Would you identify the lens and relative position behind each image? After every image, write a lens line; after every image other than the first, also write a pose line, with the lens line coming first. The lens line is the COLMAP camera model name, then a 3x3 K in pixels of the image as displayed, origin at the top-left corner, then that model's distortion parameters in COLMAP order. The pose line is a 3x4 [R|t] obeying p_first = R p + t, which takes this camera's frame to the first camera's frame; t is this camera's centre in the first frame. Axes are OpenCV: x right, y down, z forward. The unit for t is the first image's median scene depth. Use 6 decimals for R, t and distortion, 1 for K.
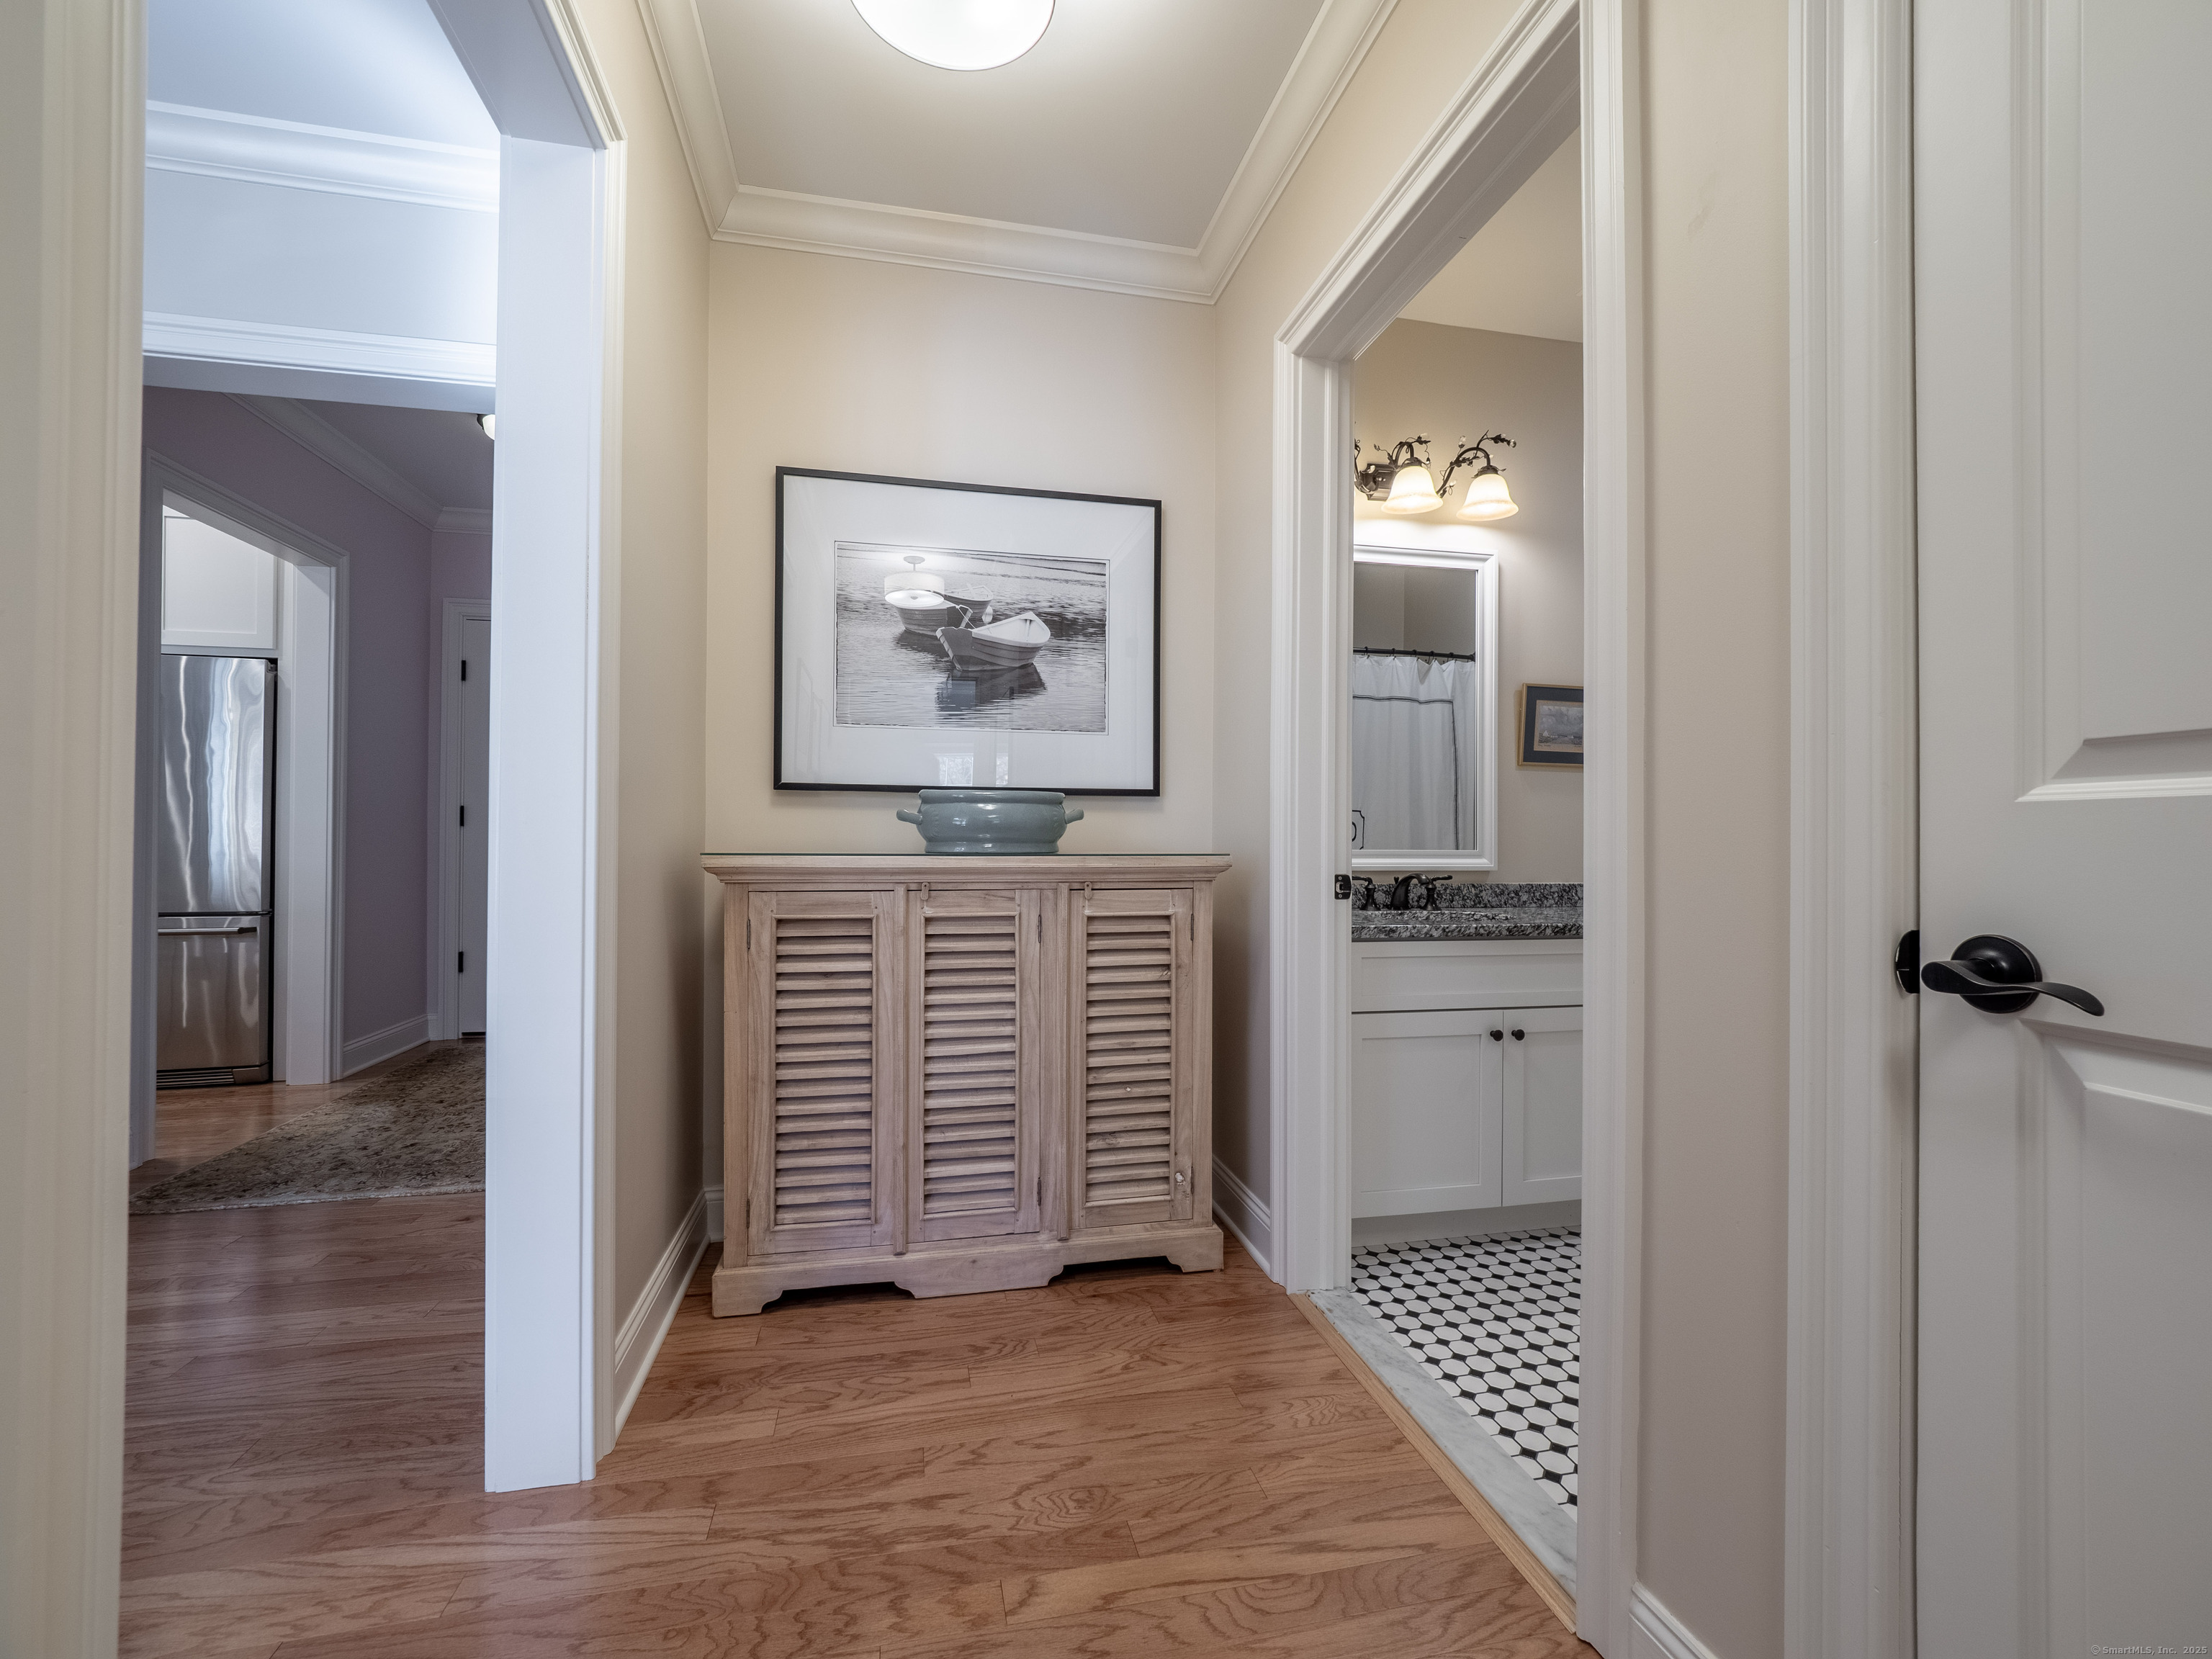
lens RADIAL K [[928.4, 0, 1109.2], [0, 928.4, 837.6], [0, 0, 1]] dist [-0.003944, -0.000569]
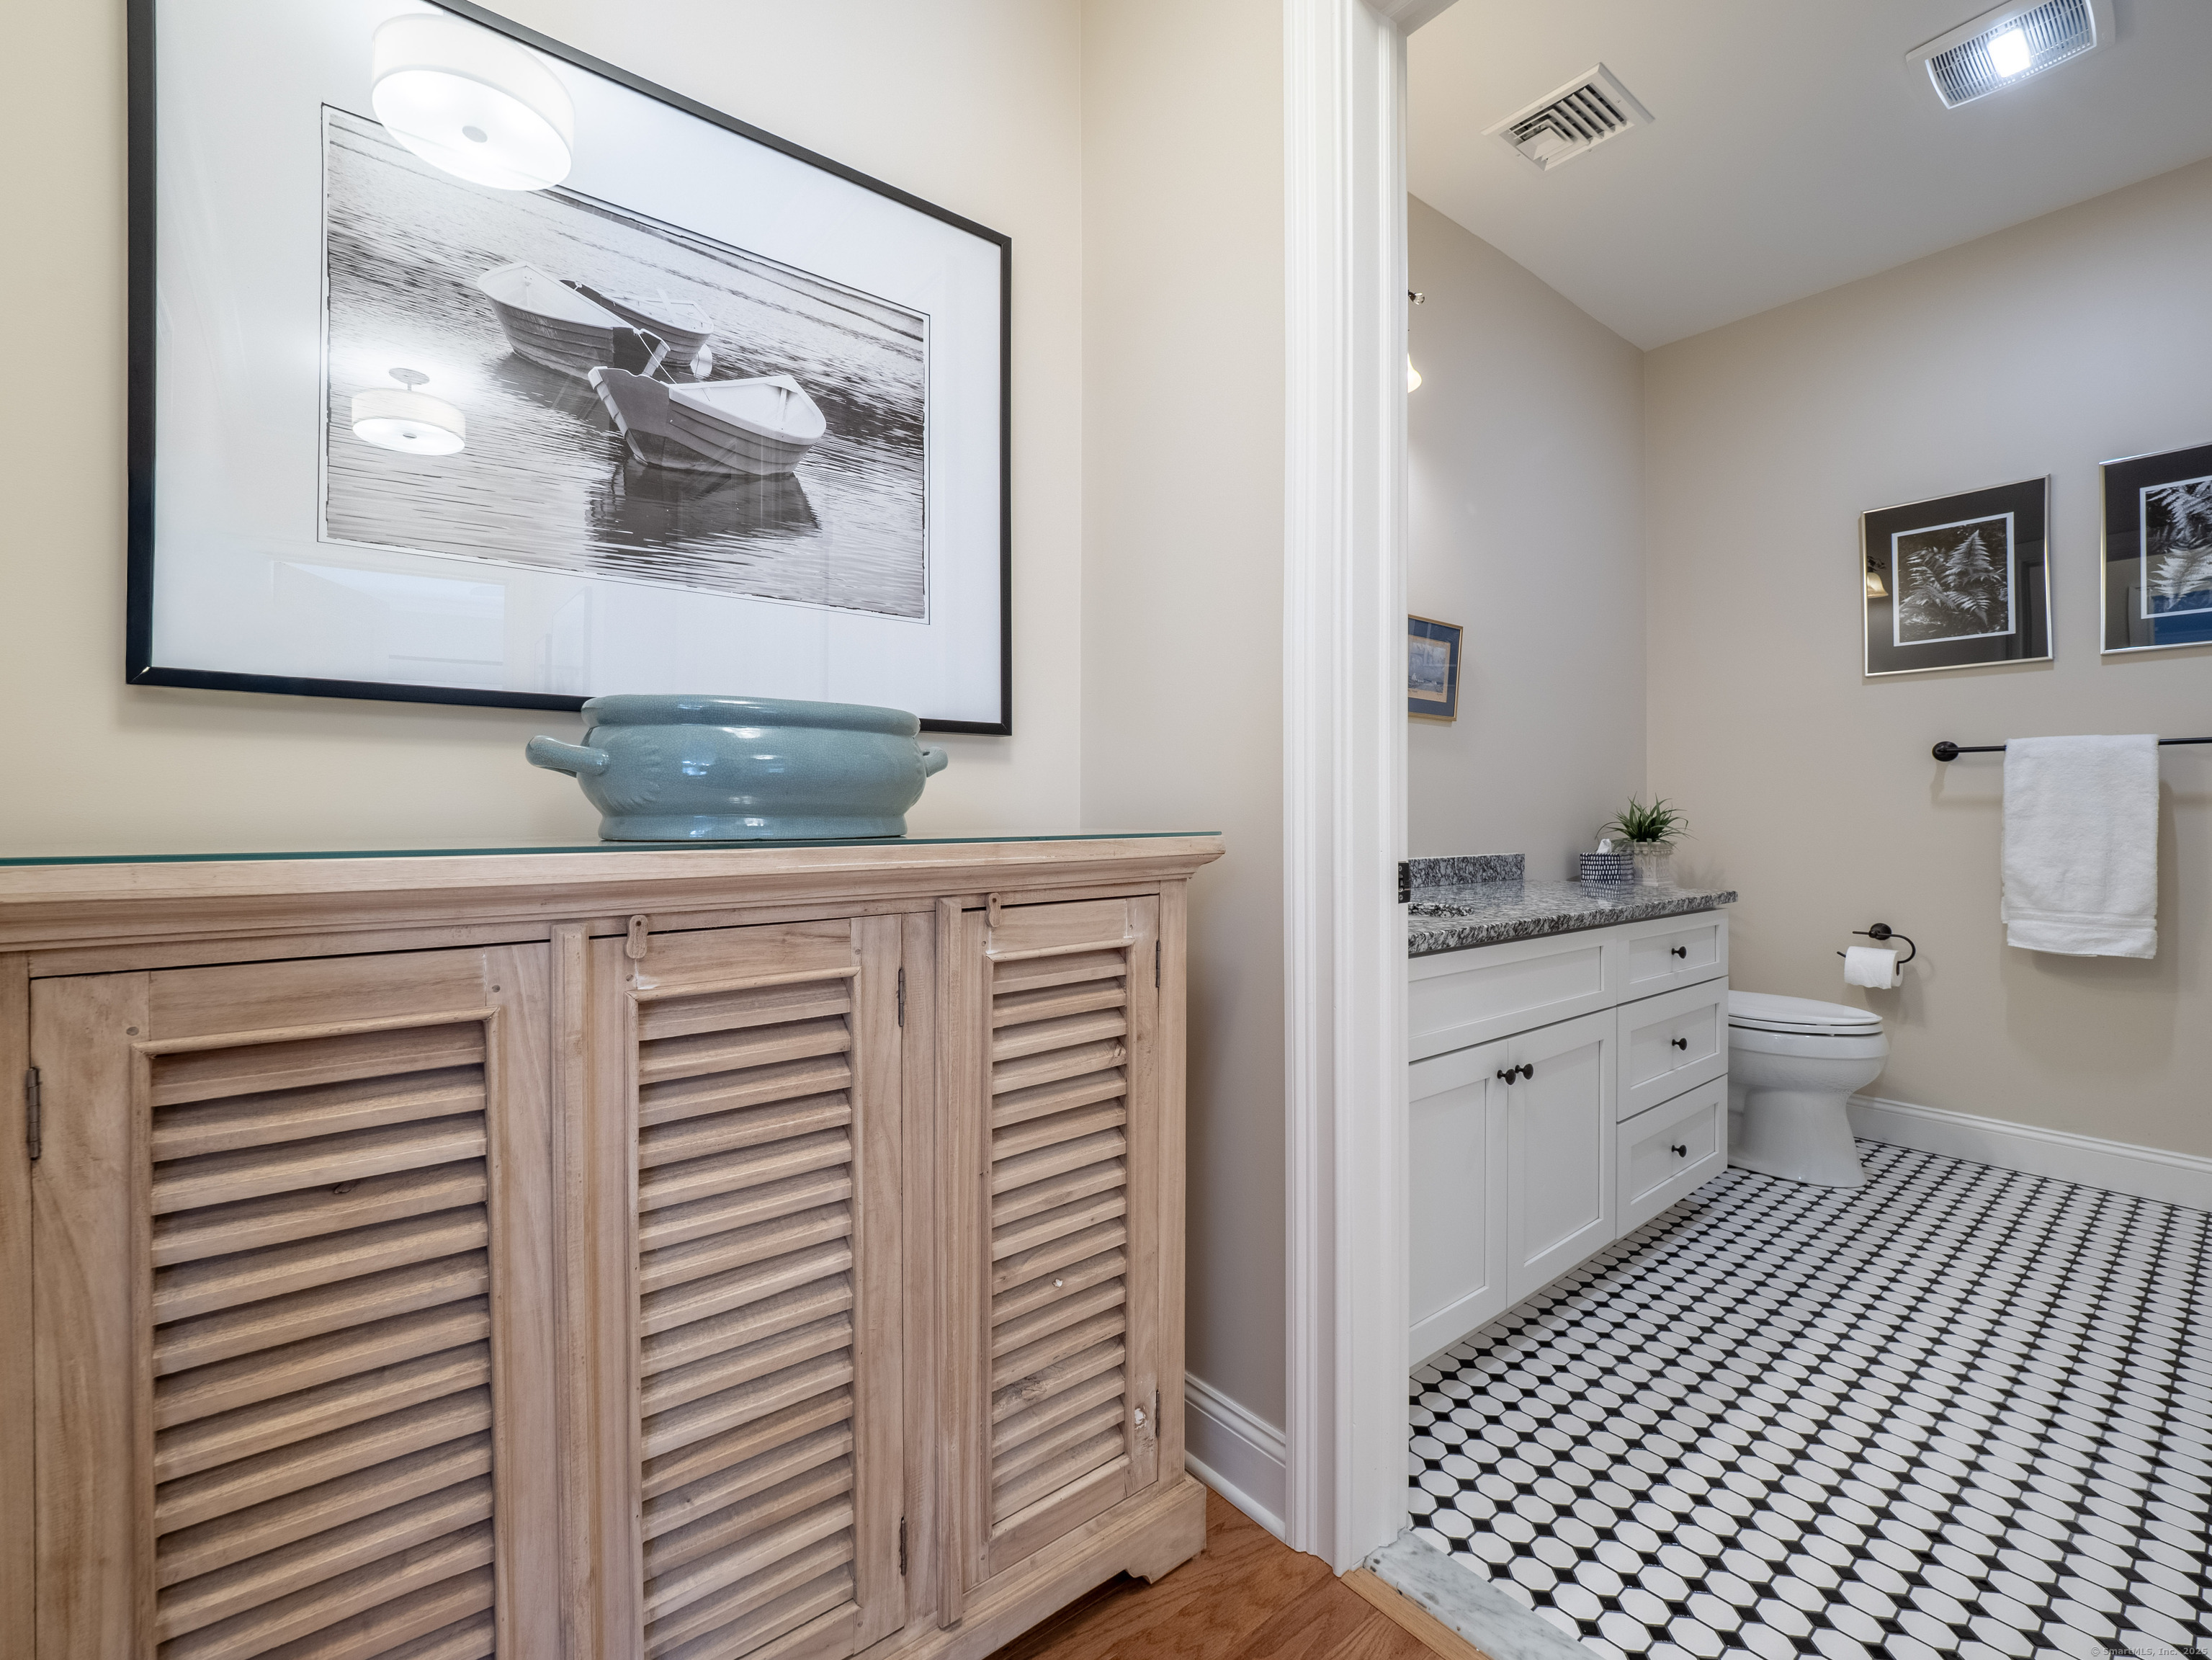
lens RADIAL K [[928.6, 0, 1101.0], [0, 928.6, 808.0], [0, 0, 1]] dist [-0.003944, -0.000569]
pose [[0.883075, -0.007192, 0.469177, -0.203054], [0.006262, 0.999974, 0.003543, 0.000329], [-0.469191, -0.000191, 0.883097, 0.523443]]
